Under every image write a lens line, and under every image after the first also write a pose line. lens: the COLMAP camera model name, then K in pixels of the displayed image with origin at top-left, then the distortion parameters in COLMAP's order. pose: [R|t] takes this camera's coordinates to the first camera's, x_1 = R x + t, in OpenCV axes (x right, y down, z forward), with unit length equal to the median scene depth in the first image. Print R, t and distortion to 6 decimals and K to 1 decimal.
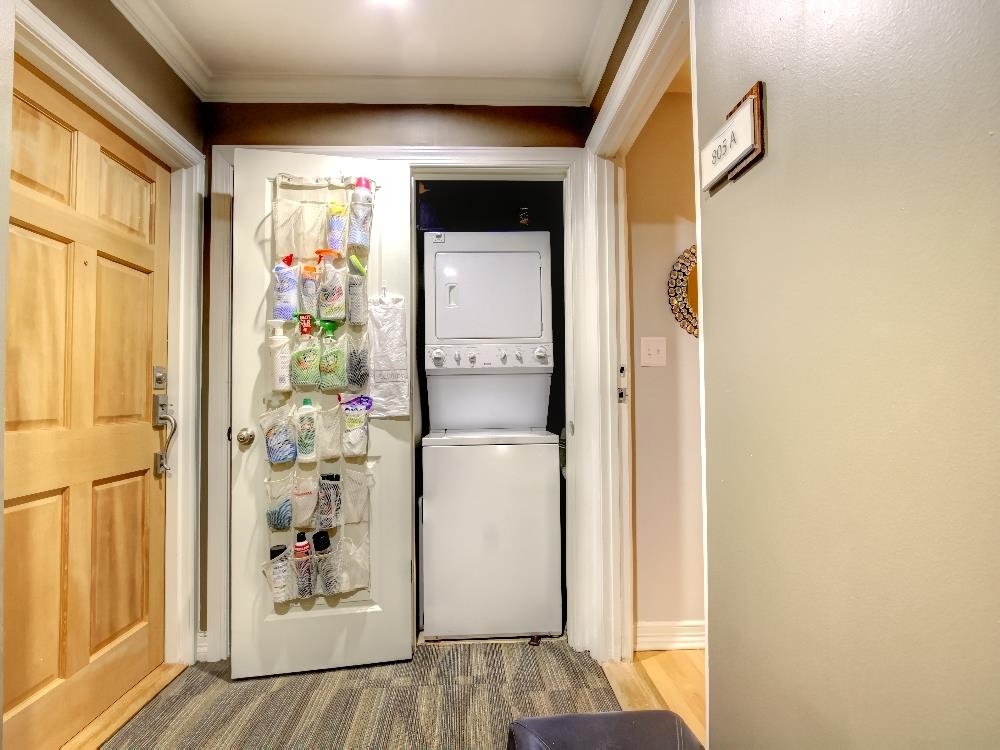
lens RADIAL K [[458.2, 0, 497.1], [0, 458.2, 384.4], [0, 0, 1]] dist [-0.019647, -0.000013]
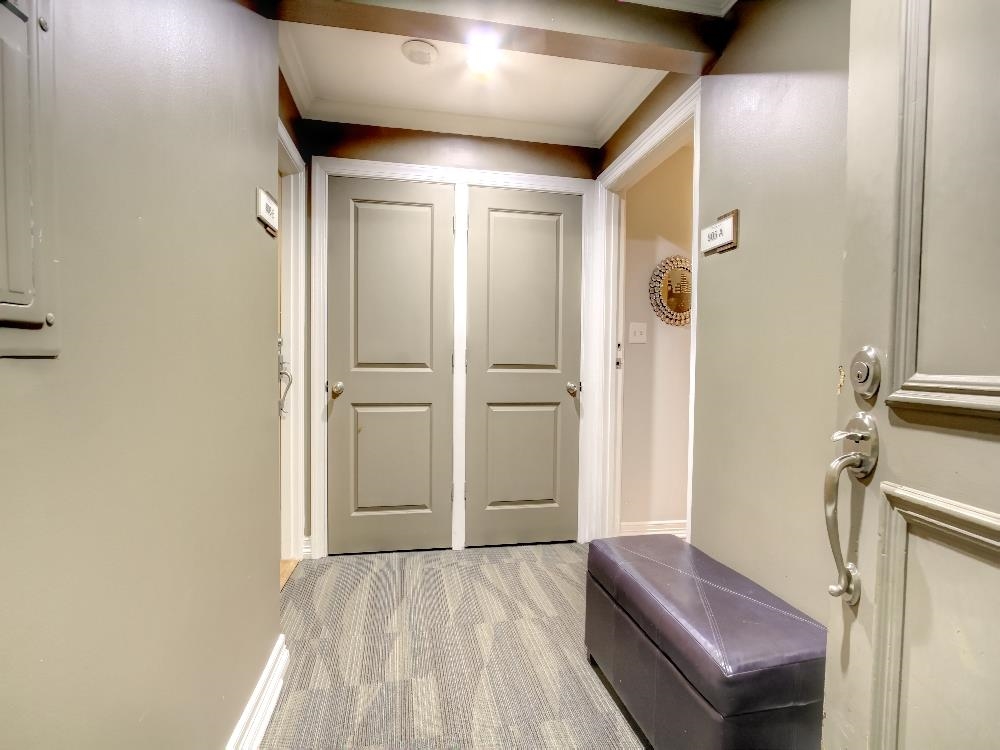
lens RADIAL K [[462.2, 0, 495.2], [0, 462.2, 375.0], [0, 0, 1]] dist [-0.012050, -0.000397]
pose [[0.989849, 0.018402, 0.140925, -0.310345], [-0.026196, 0.998216, 0.053652, -0.007867], [-0.139686, -0.056799, 0.988565, -0.373288]]
